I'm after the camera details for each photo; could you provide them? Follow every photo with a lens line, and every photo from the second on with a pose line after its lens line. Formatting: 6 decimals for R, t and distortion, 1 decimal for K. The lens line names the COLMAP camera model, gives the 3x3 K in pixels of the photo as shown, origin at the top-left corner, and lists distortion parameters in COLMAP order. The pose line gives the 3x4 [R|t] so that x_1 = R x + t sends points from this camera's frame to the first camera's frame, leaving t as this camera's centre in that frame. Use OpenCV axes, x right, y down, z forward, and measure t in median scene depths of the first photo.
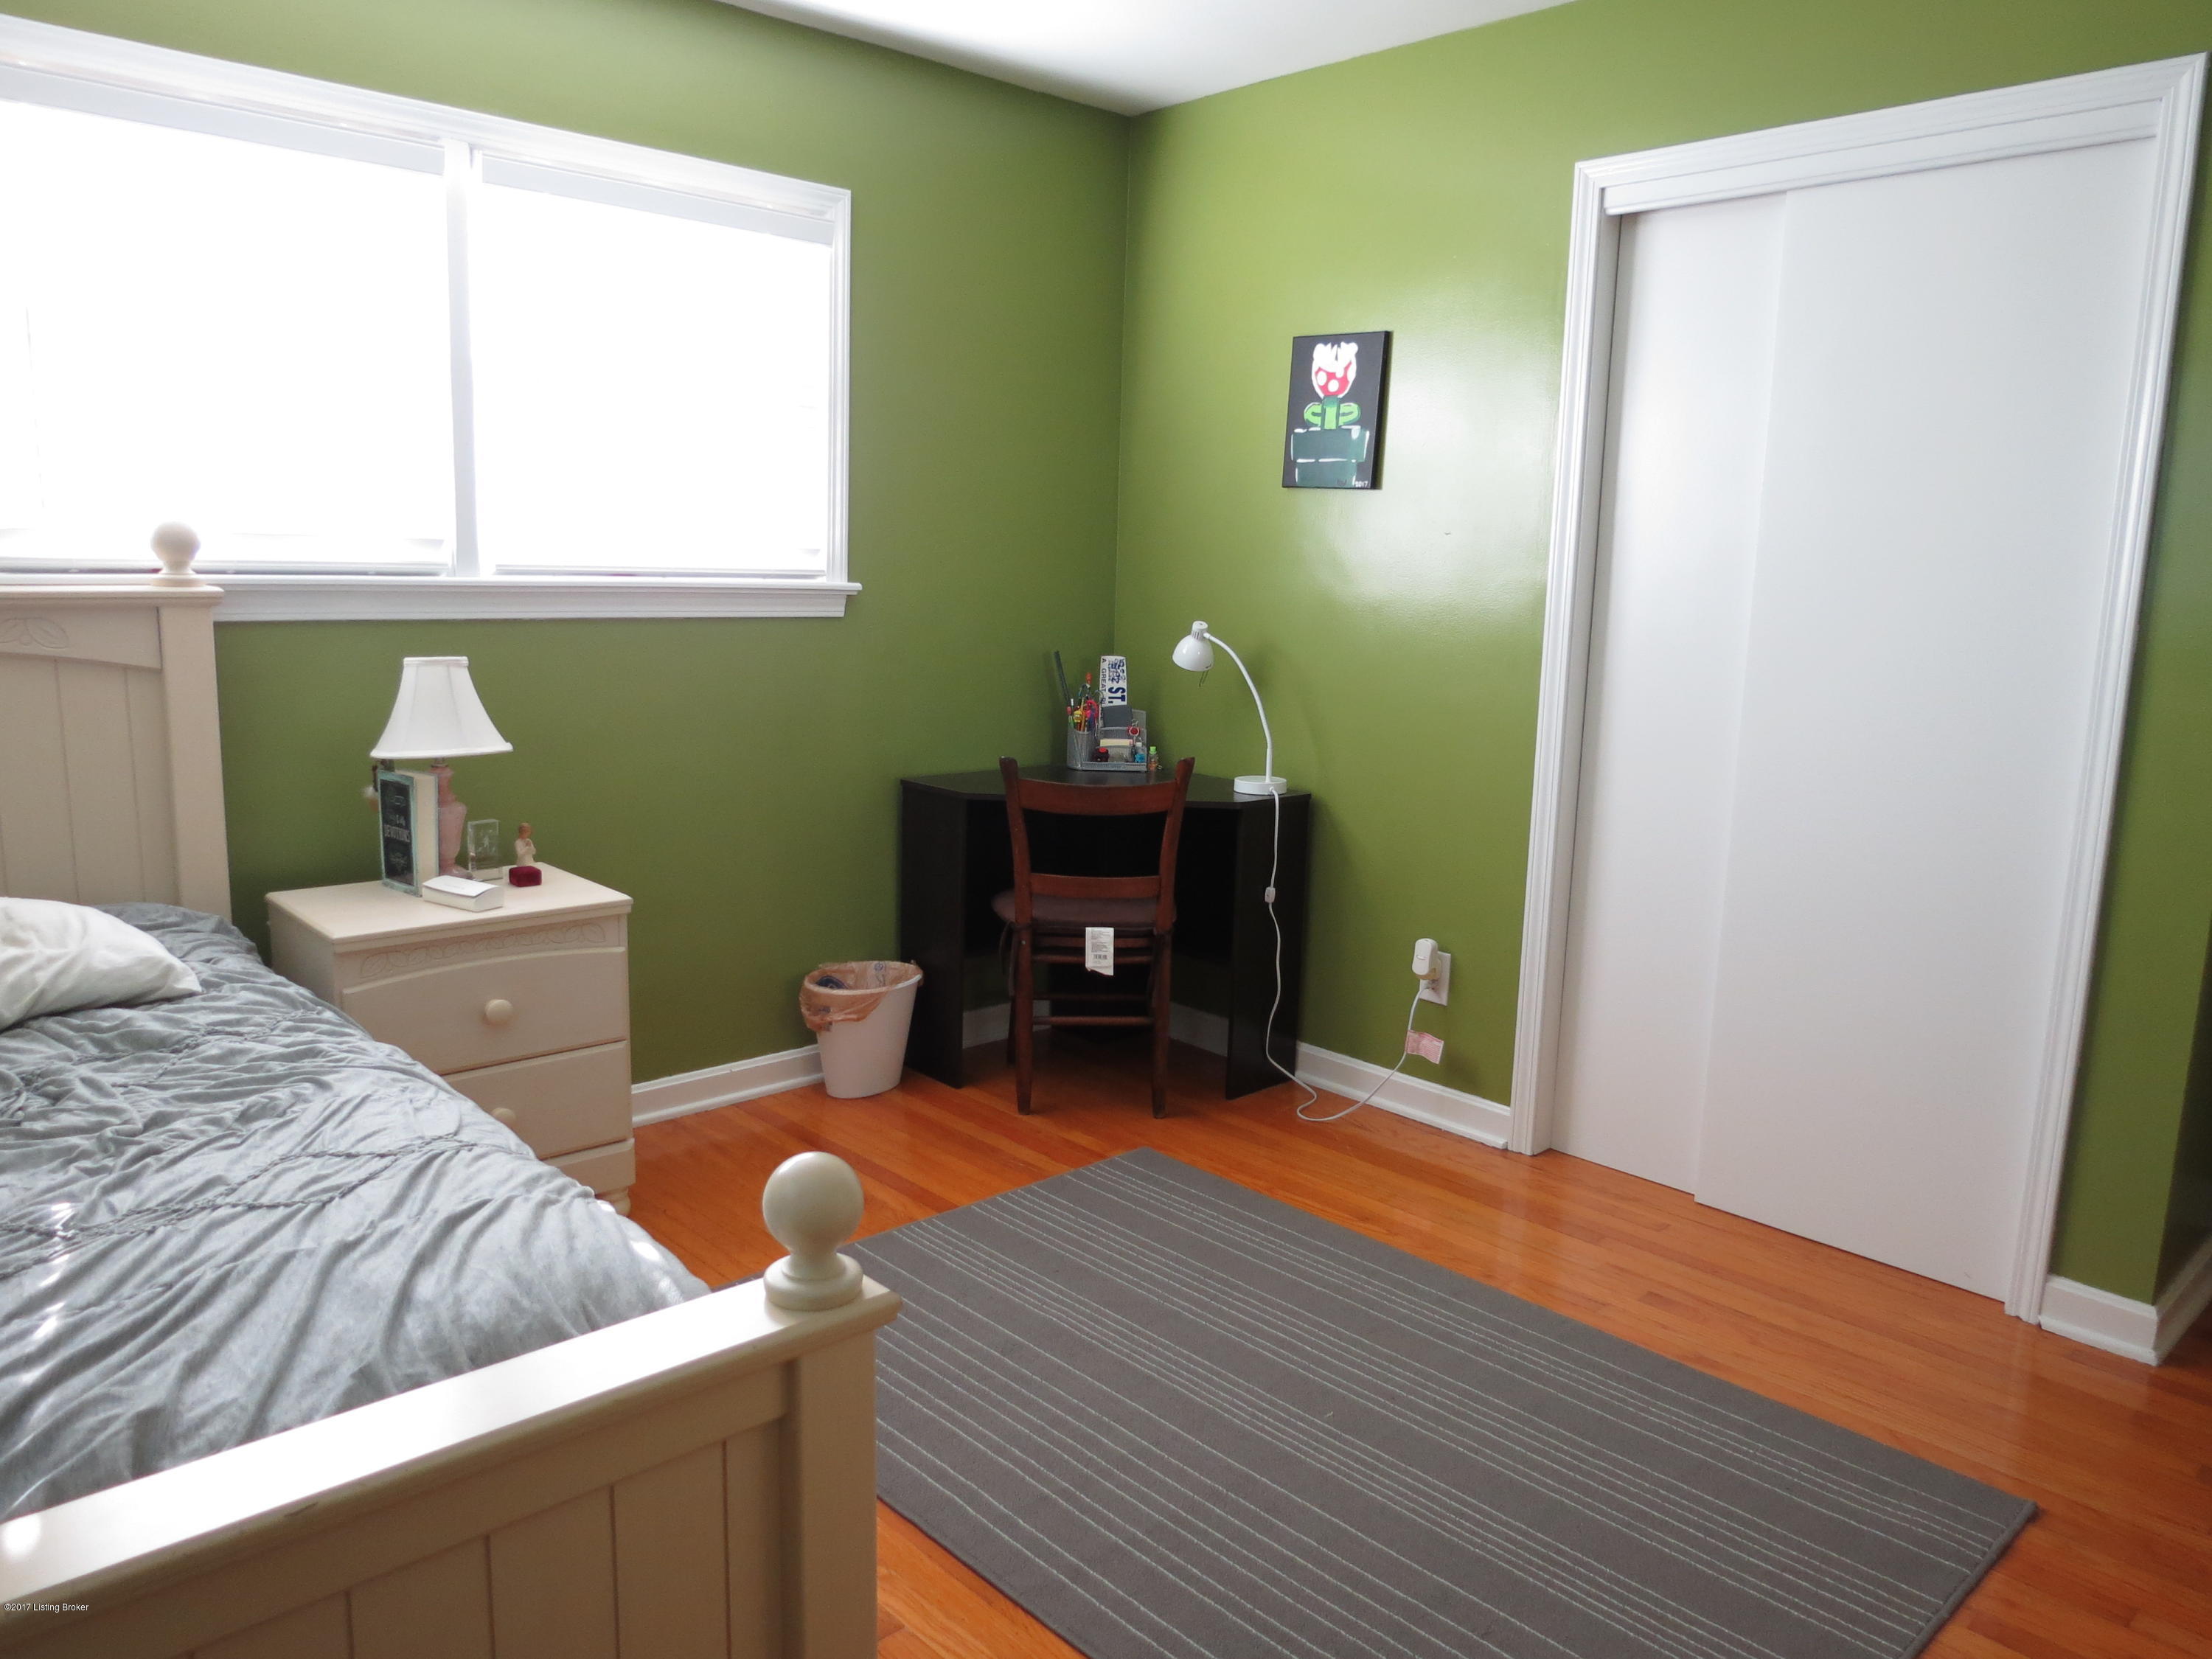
lens RADIAL K [[1582.3, 0, 1106.0], [0, 1582.3, 829.5], [0, 0, 1]] dist [-0.024941, -0.000801]
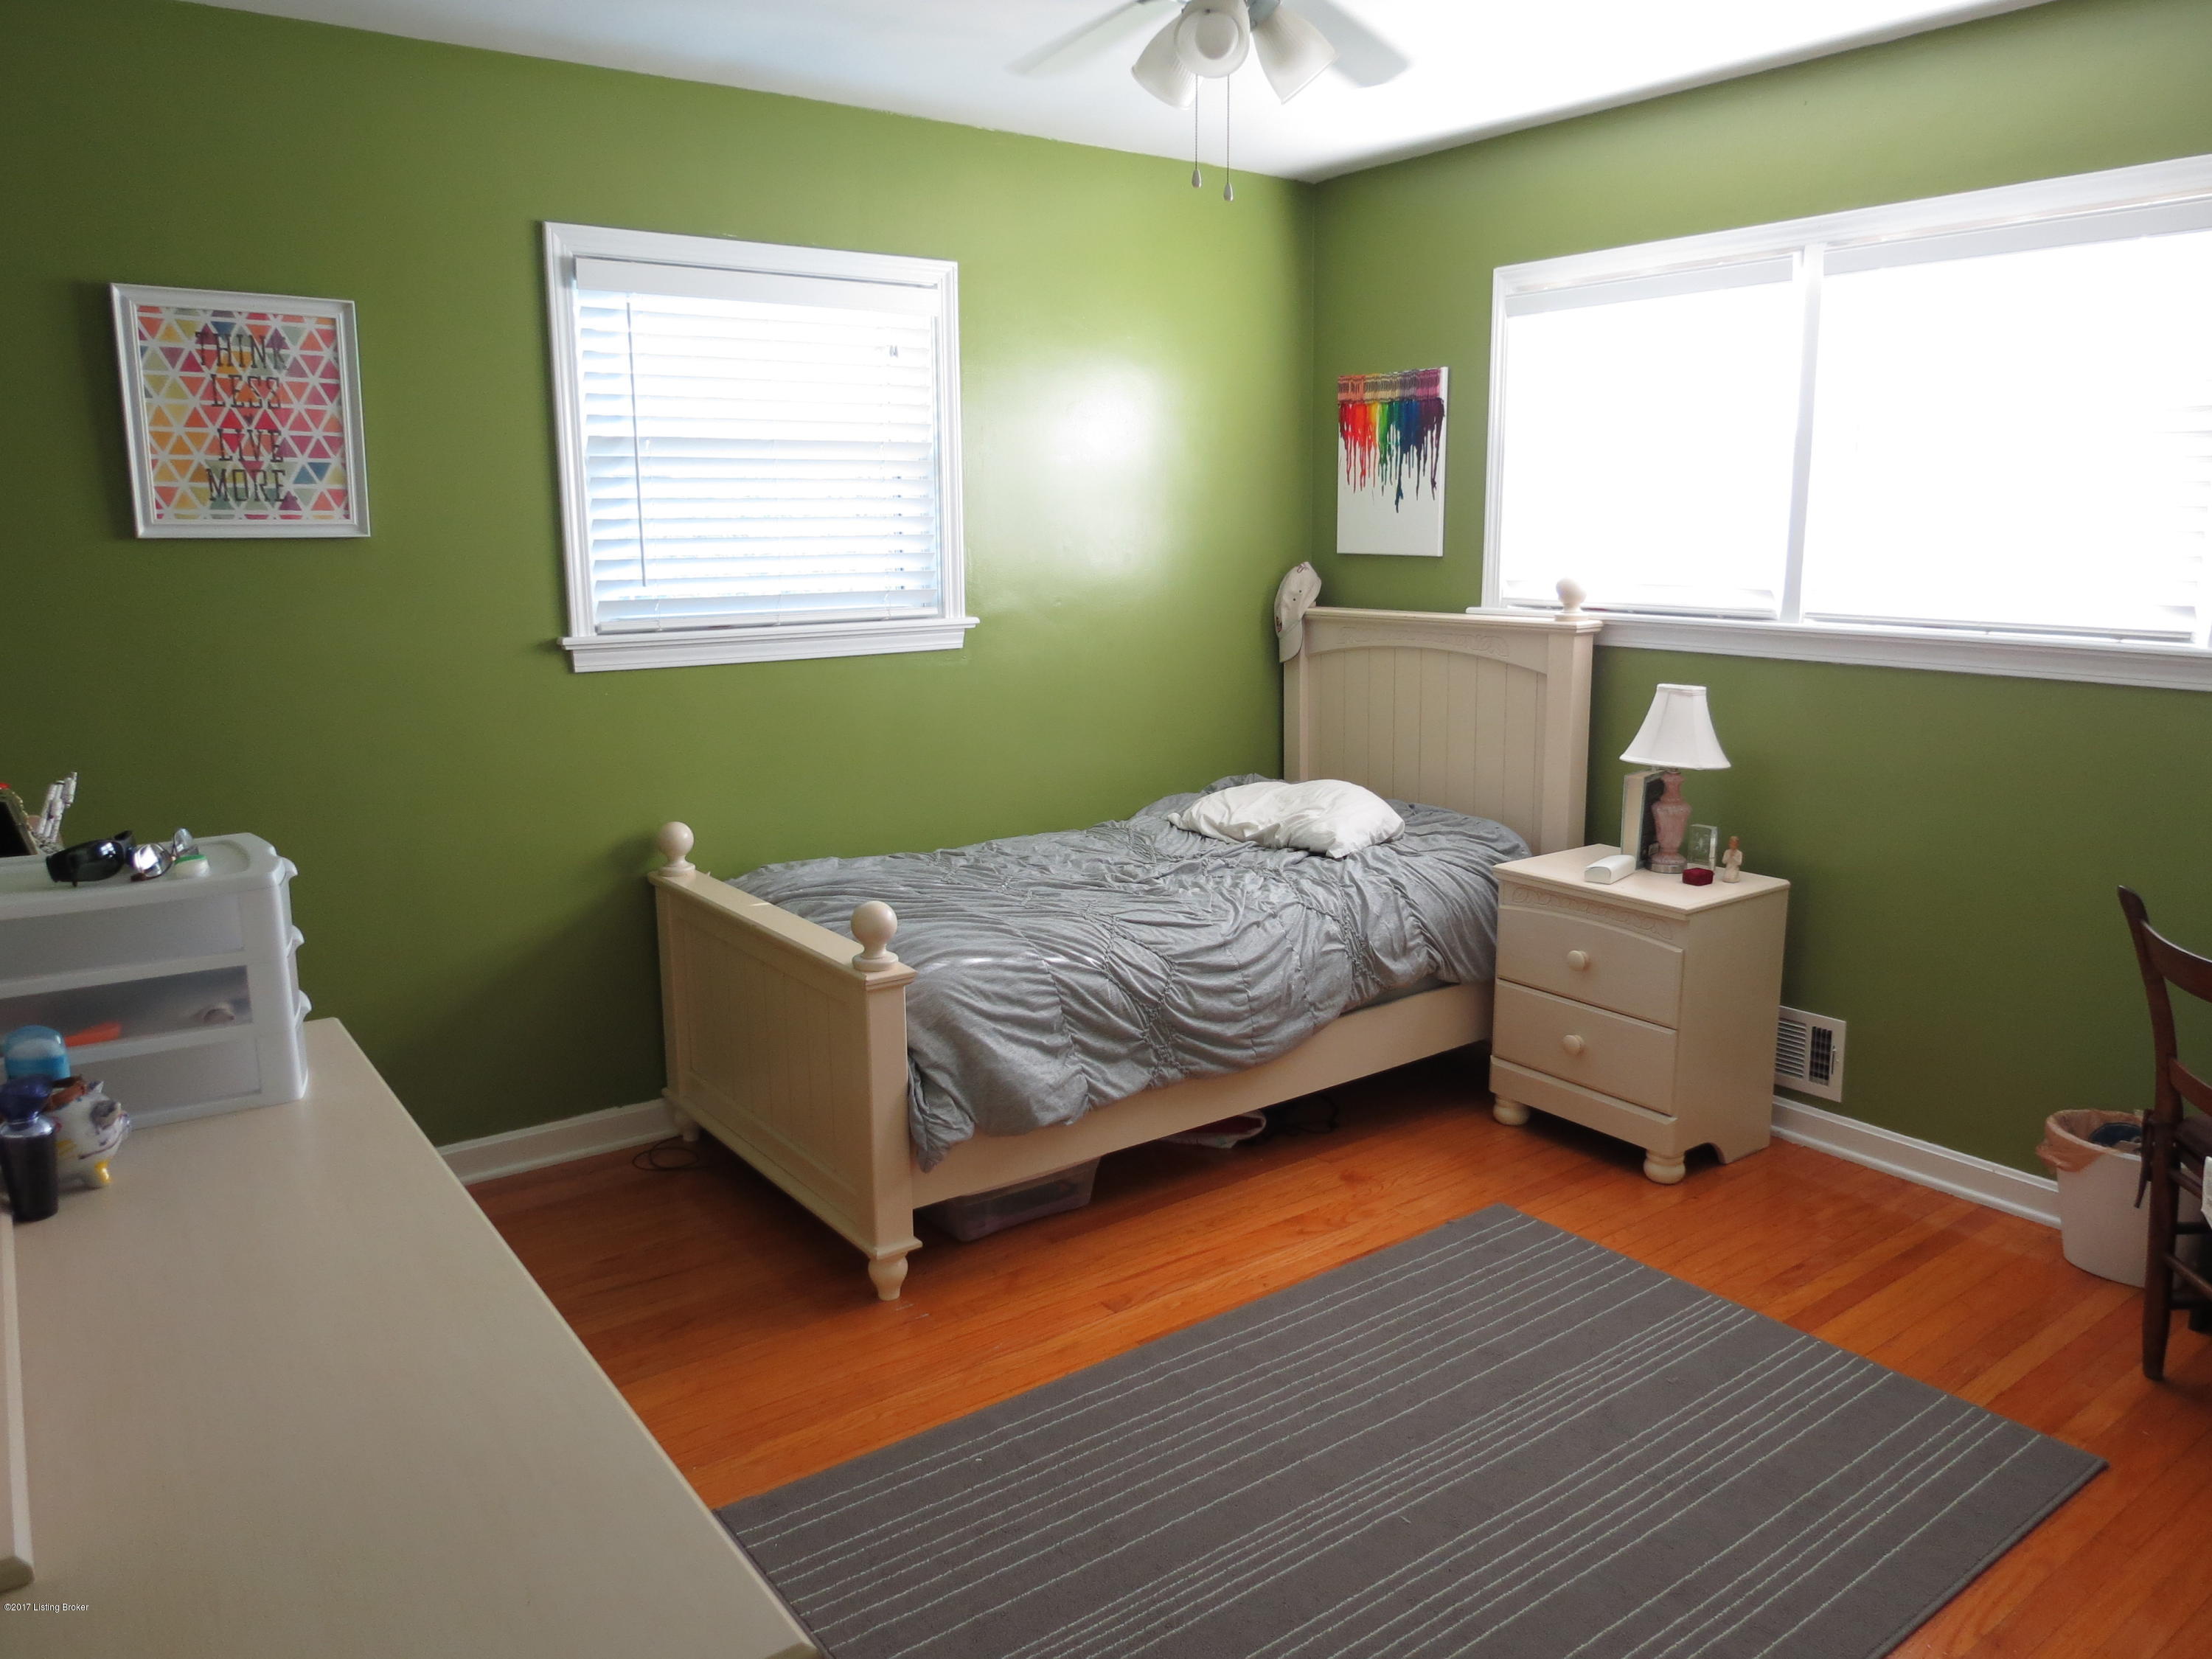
lens RADIAL K [[1582.3, 0, 1106.0], [0, 1582.3, 829.5], [0, 0, 1]] dist [-0.024941, -0.000801]
pose [[-0.116280, 0.165731, -0.979292, 0.868807], [-0.168030, 0.968485, 0.183854, -0.153603], [0.978900, 0.185929, -0.084767, 0.692274]]
